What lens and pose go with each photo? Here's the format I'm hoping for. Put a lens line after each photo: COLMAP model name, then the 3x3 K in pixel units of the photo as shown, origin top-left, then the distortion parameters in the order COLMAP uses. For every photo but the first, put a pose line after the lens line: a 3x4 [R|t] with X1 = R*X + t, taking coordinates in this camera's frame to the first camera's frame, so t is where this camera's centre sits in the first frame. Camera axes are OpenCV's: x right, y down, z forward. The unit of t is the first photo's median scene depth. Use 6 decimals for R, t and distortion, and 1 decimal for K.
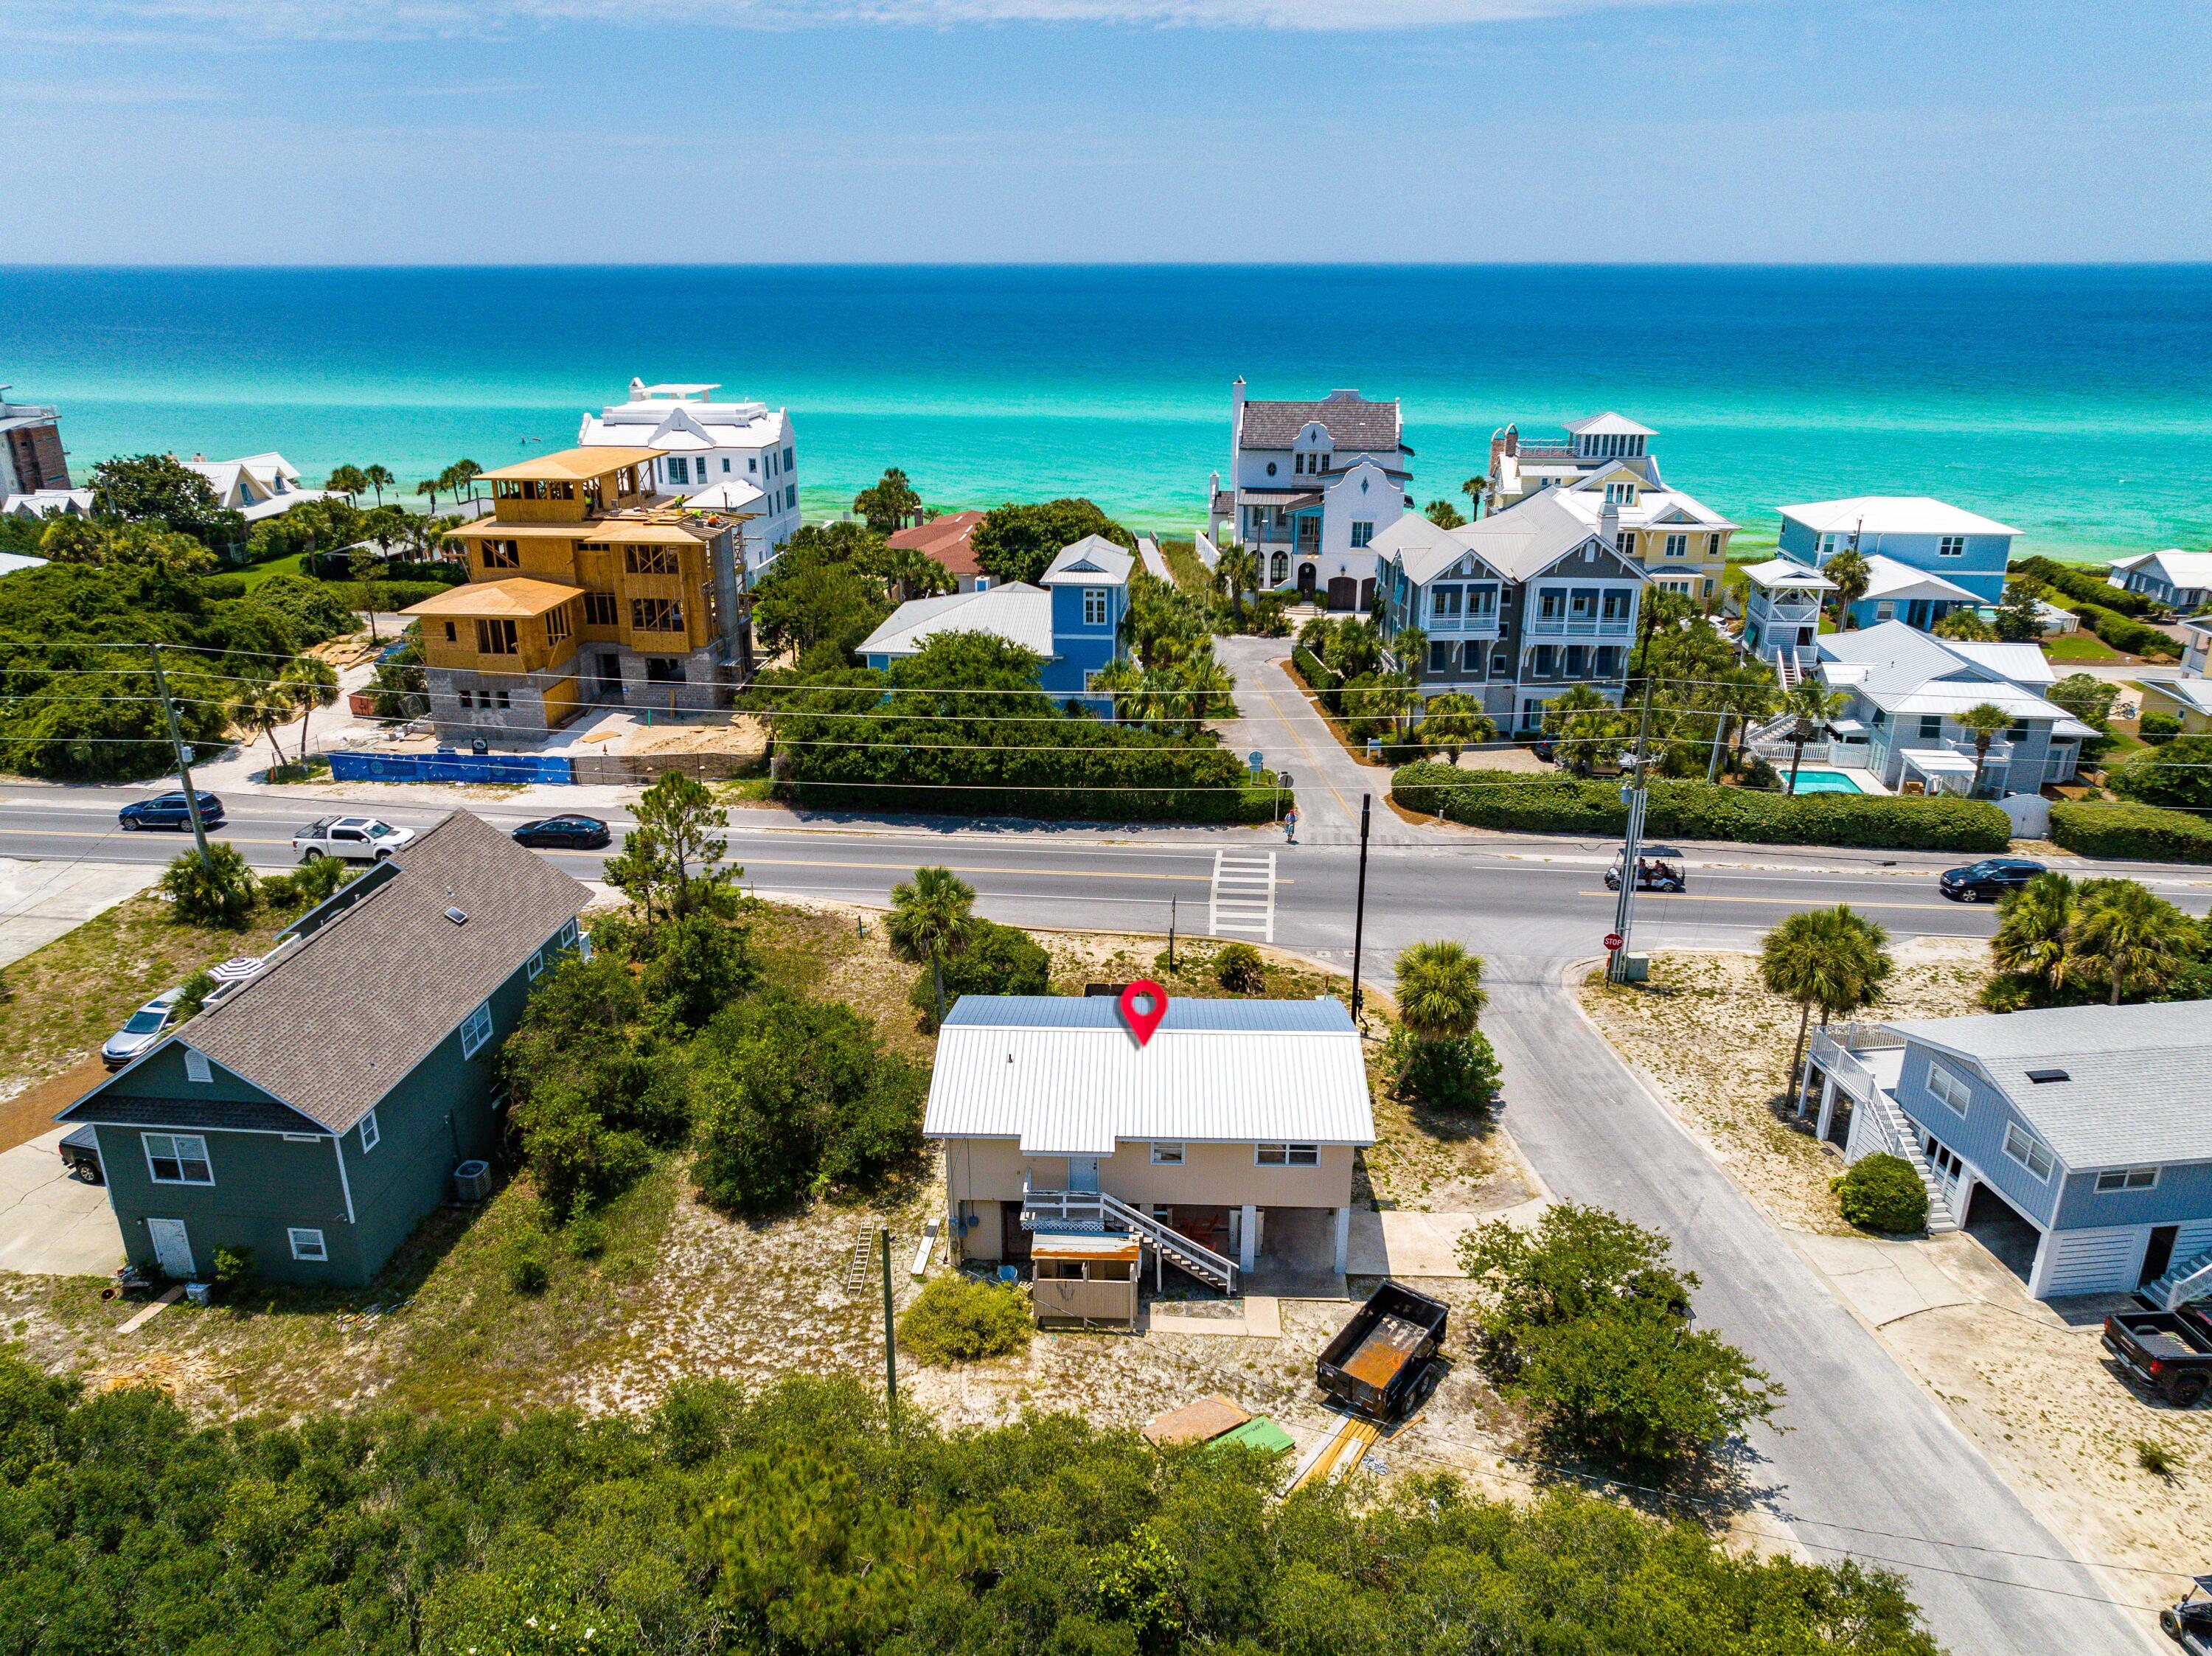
lens RADIAL K [[1545.3, 0, 1105.9], [0, 1545.3, 819.1], [0, 0, 1]] dist [0.001462, -0.008652]
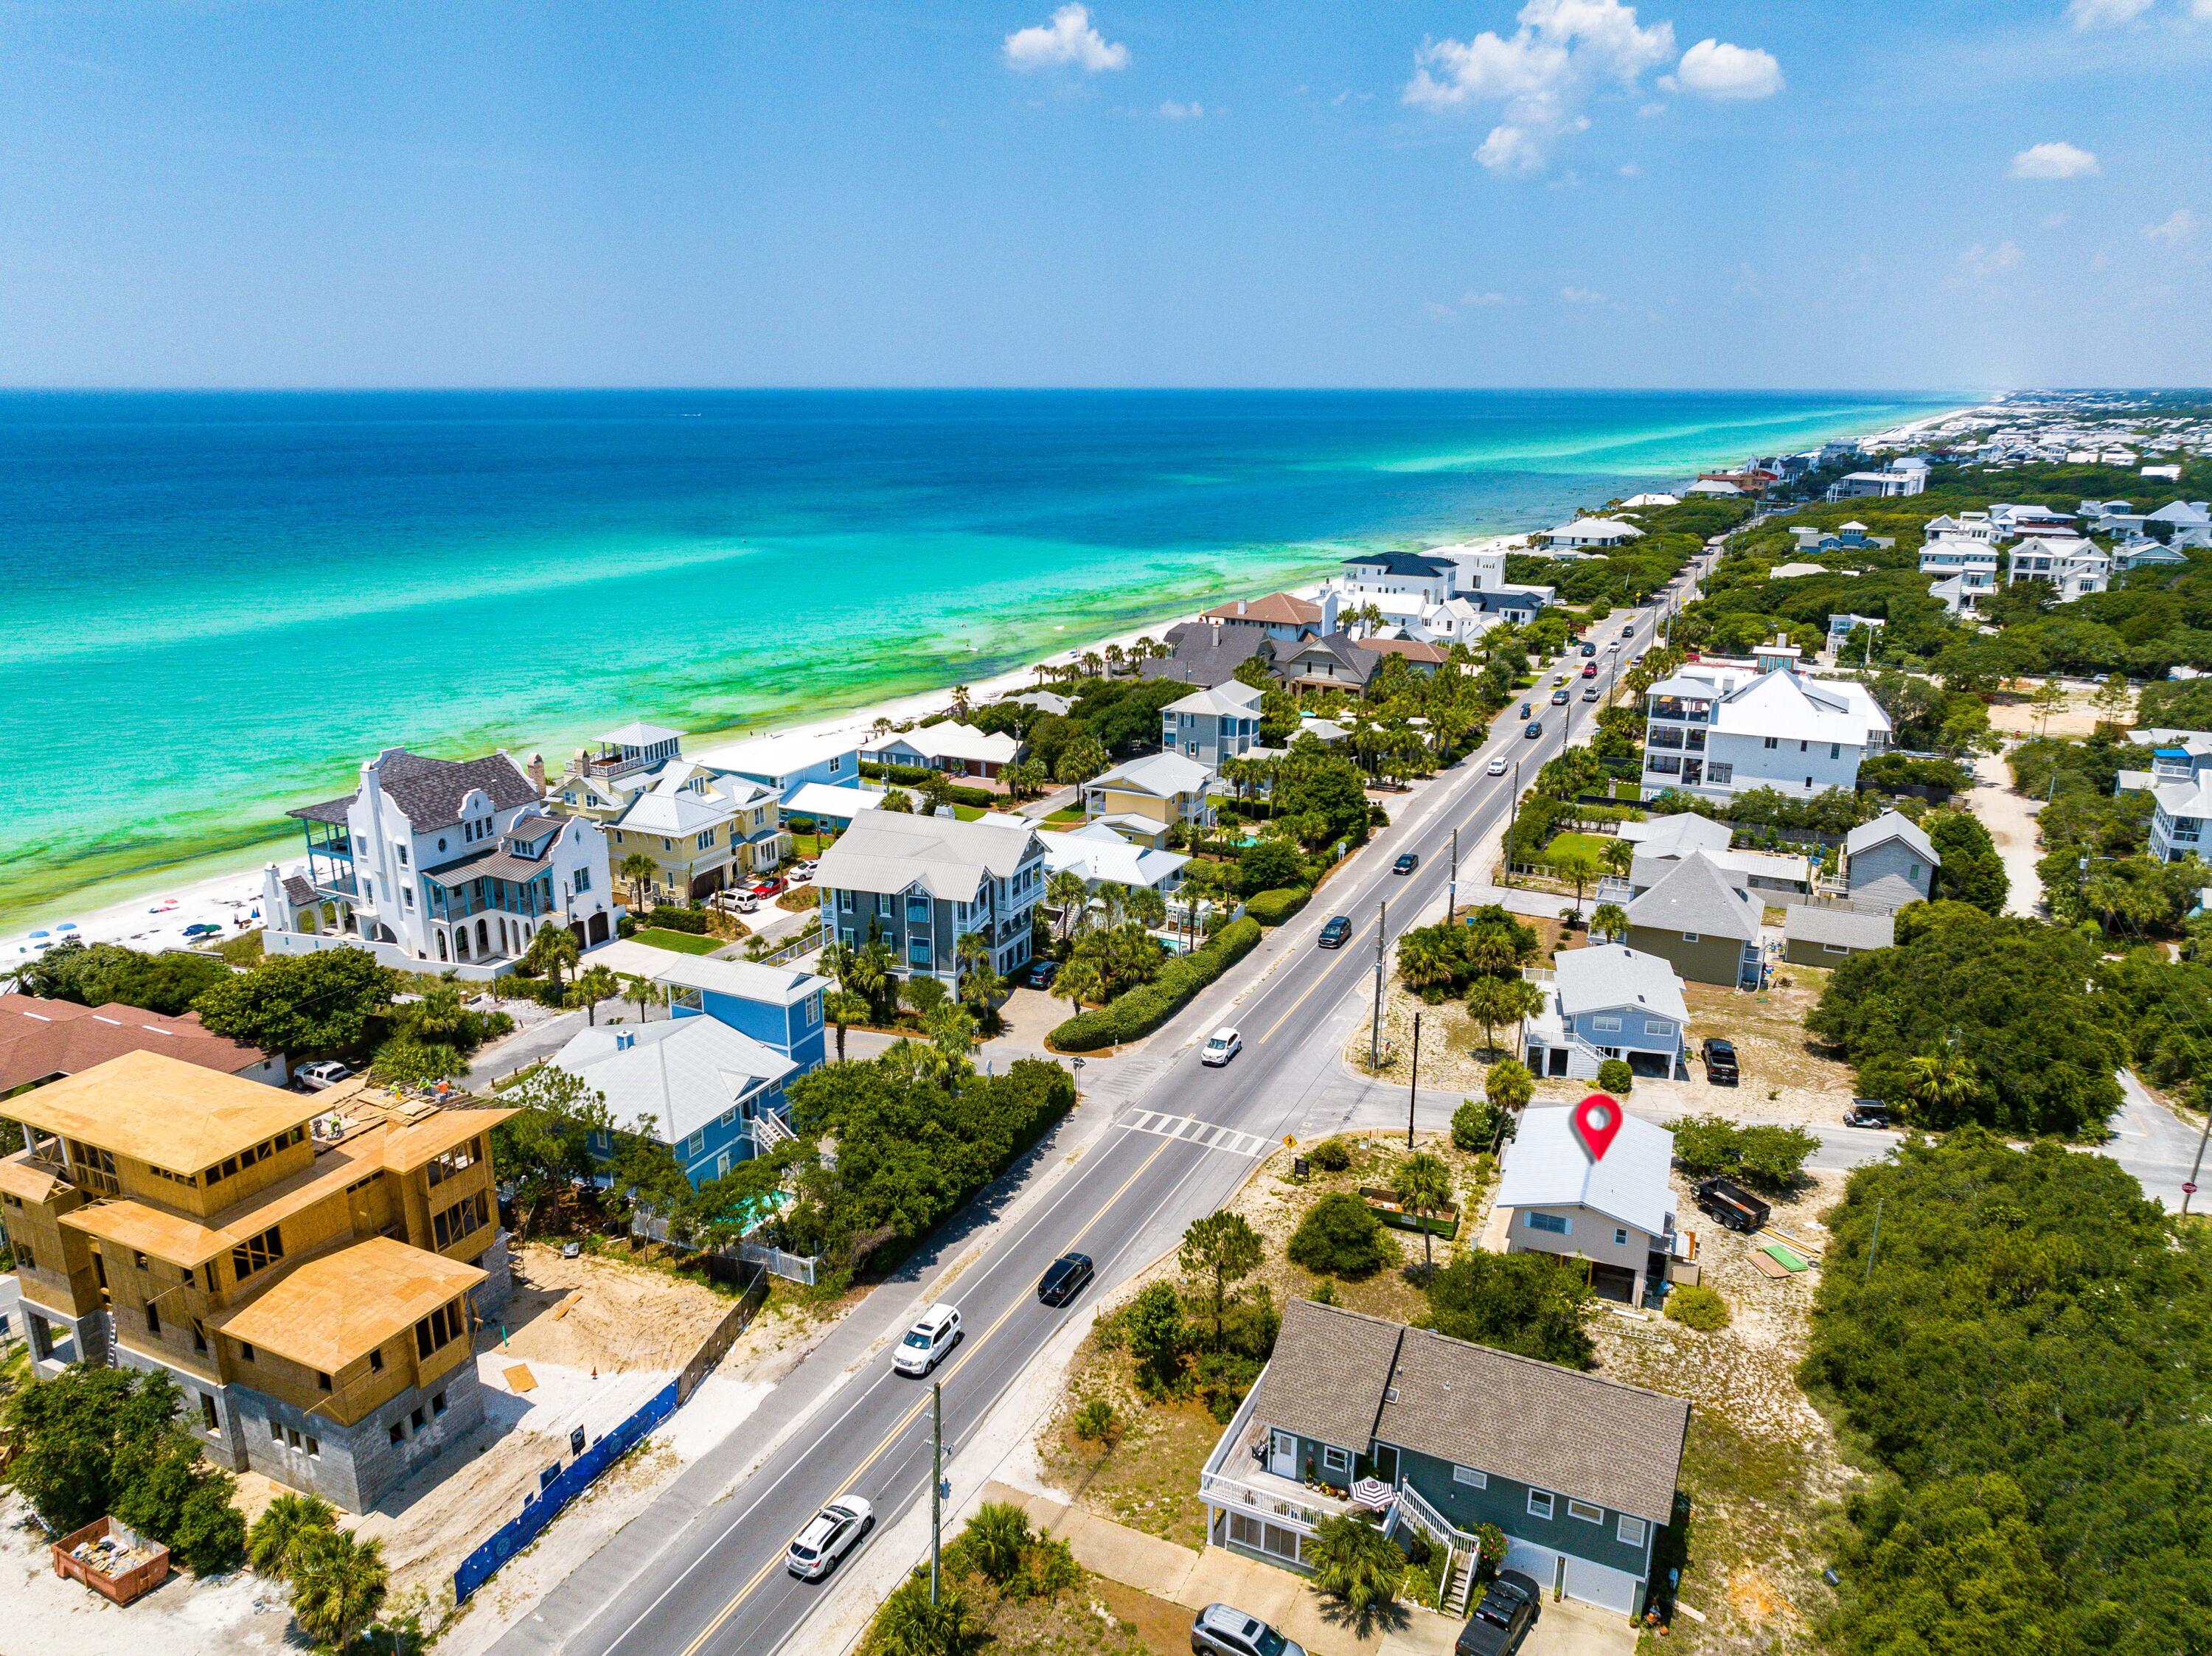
lens RADIAL K [[1534.8, 0, 1106.0], [0, 1534.8, 828.0], [0, 0, 1]] dist [0.006432, -0.008882]
pose [[0.345678, -0.259934, 0.901633, -0.936141], [0.318632, 0.936290, 0.147764, -0.370637], [-0.882599, 0.236211, 0.406478, 0.347020]]
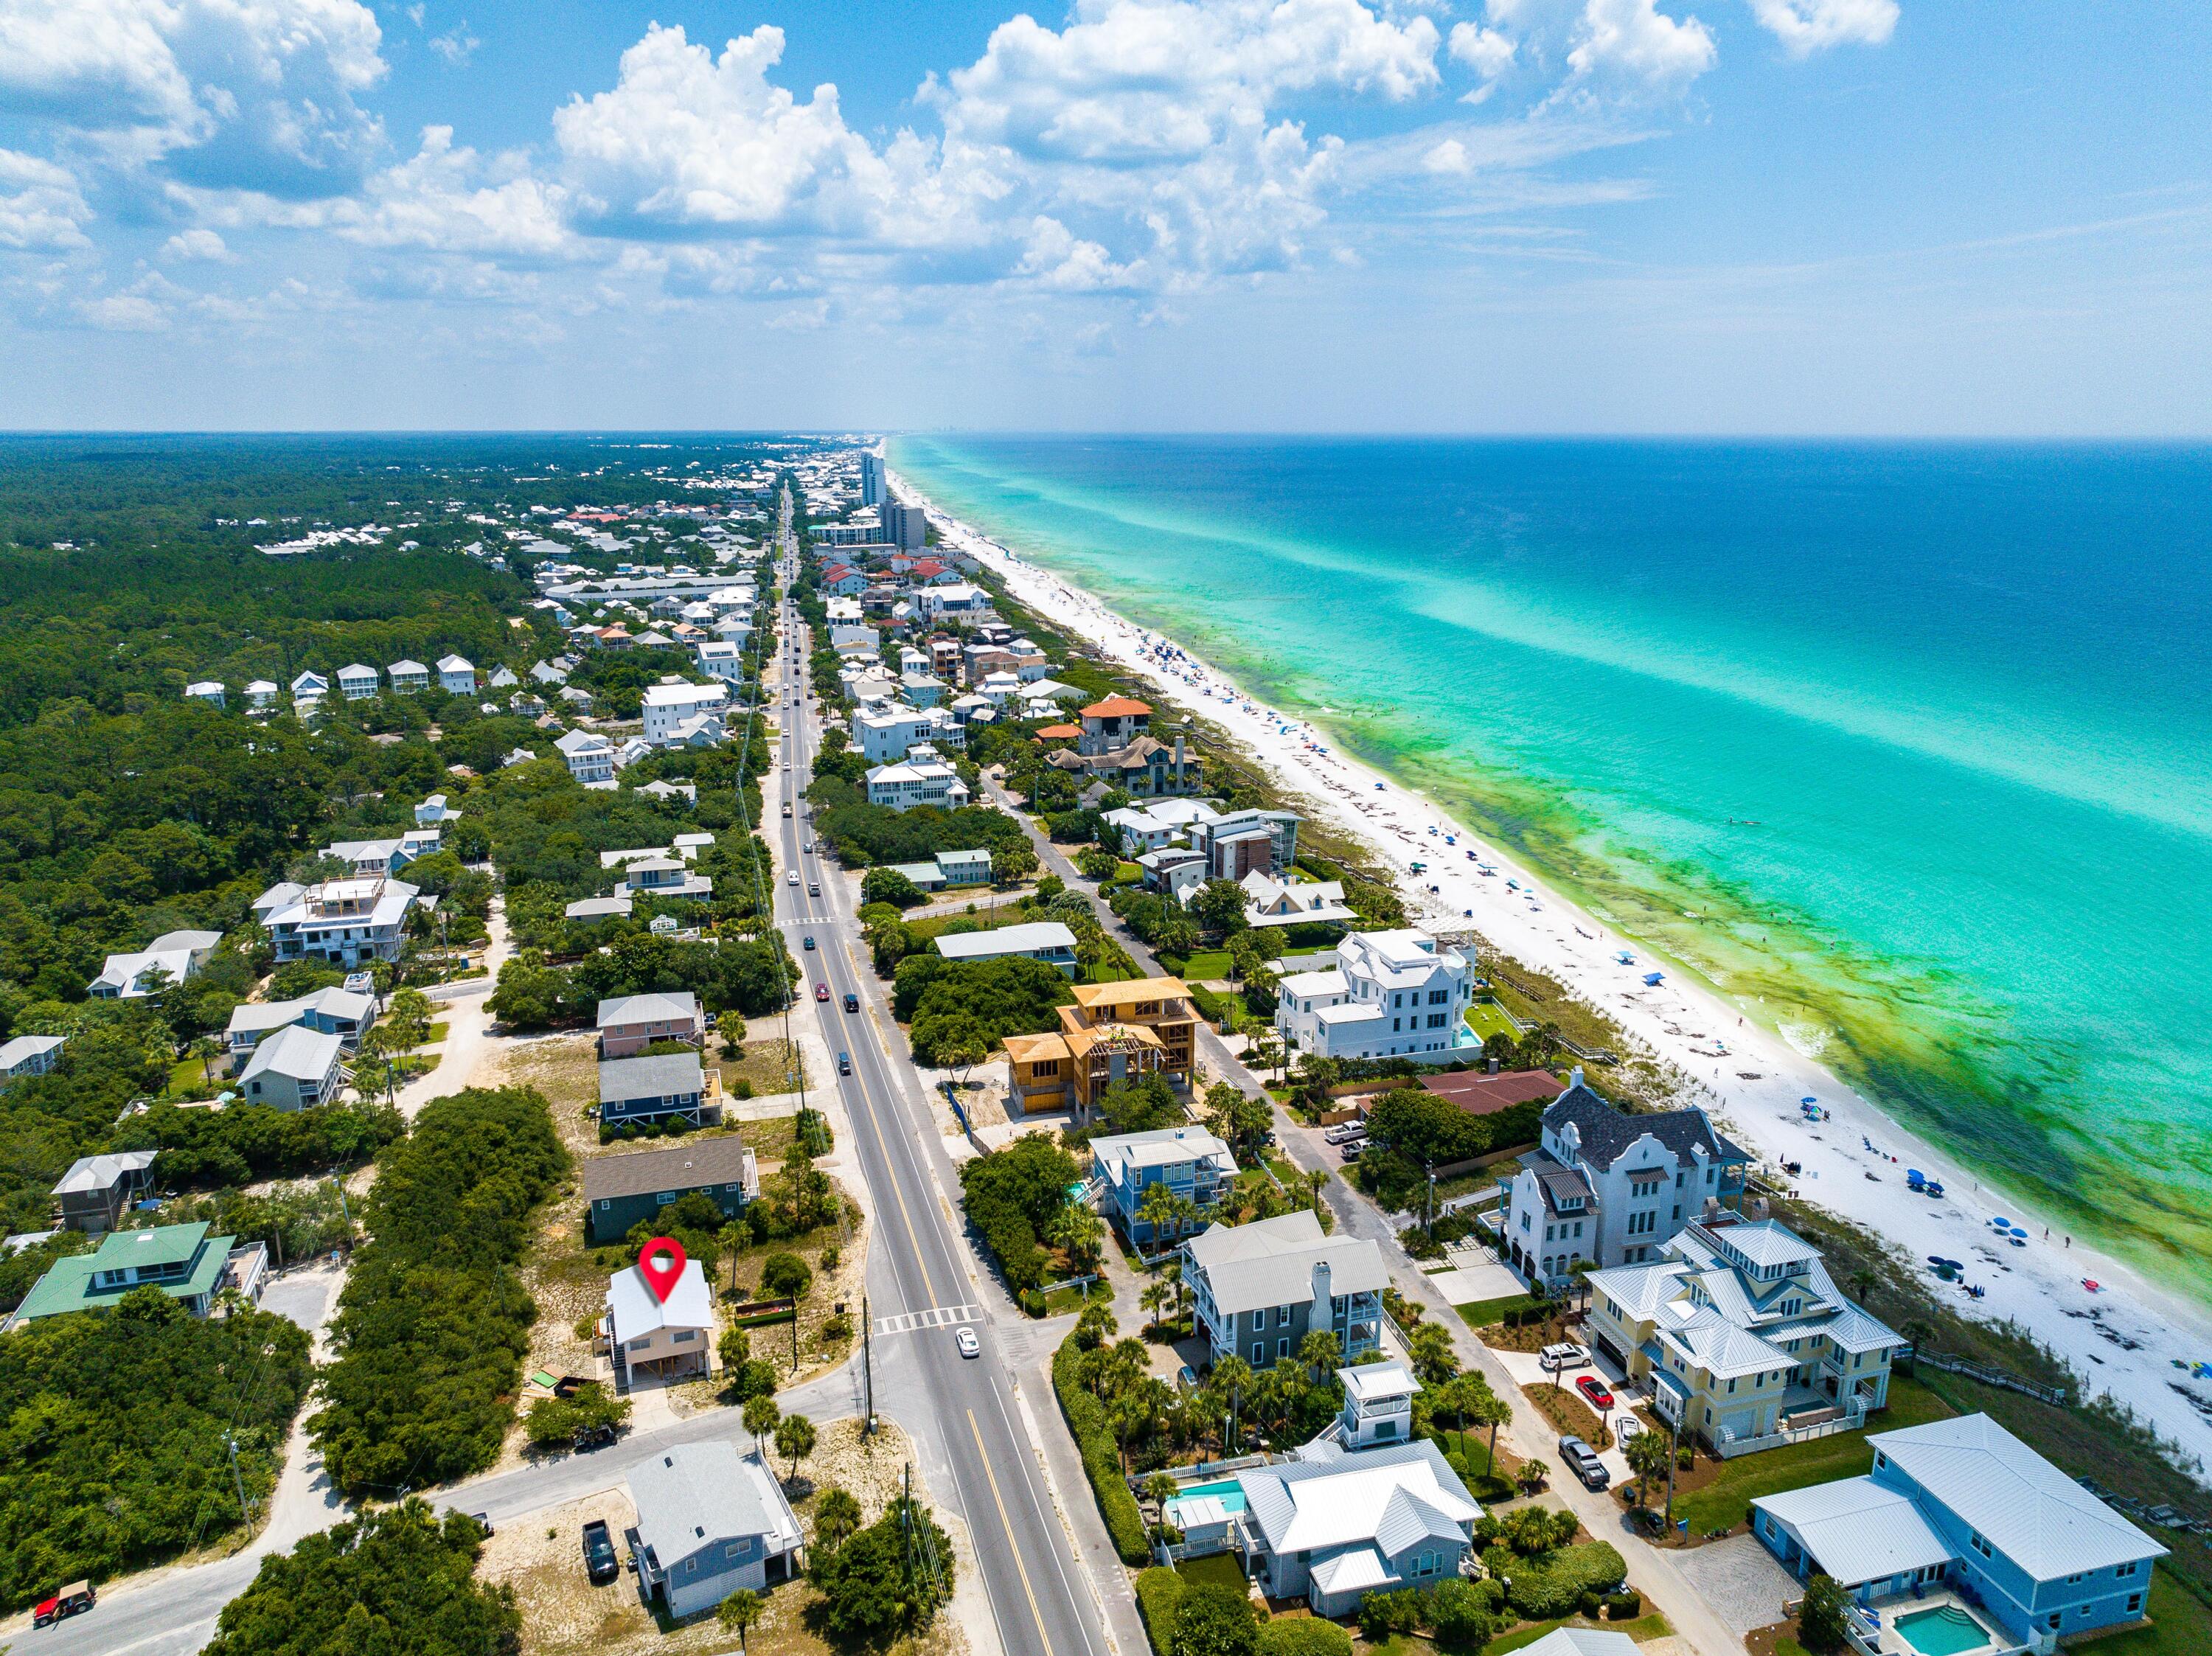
lens RADIAL K [[1550.8, 0, 1111.6], [0, 1550.8, 823.2], [0, 0, 1]] dist [0.000725, 0.001408]
pose [[0.368818, 0.236122, -0.899010, 1.592793], [-0.321008, 0.940043, 0.115207, -0.758199], [0.872312, 0.246099, 0.422502, 0.115010]]
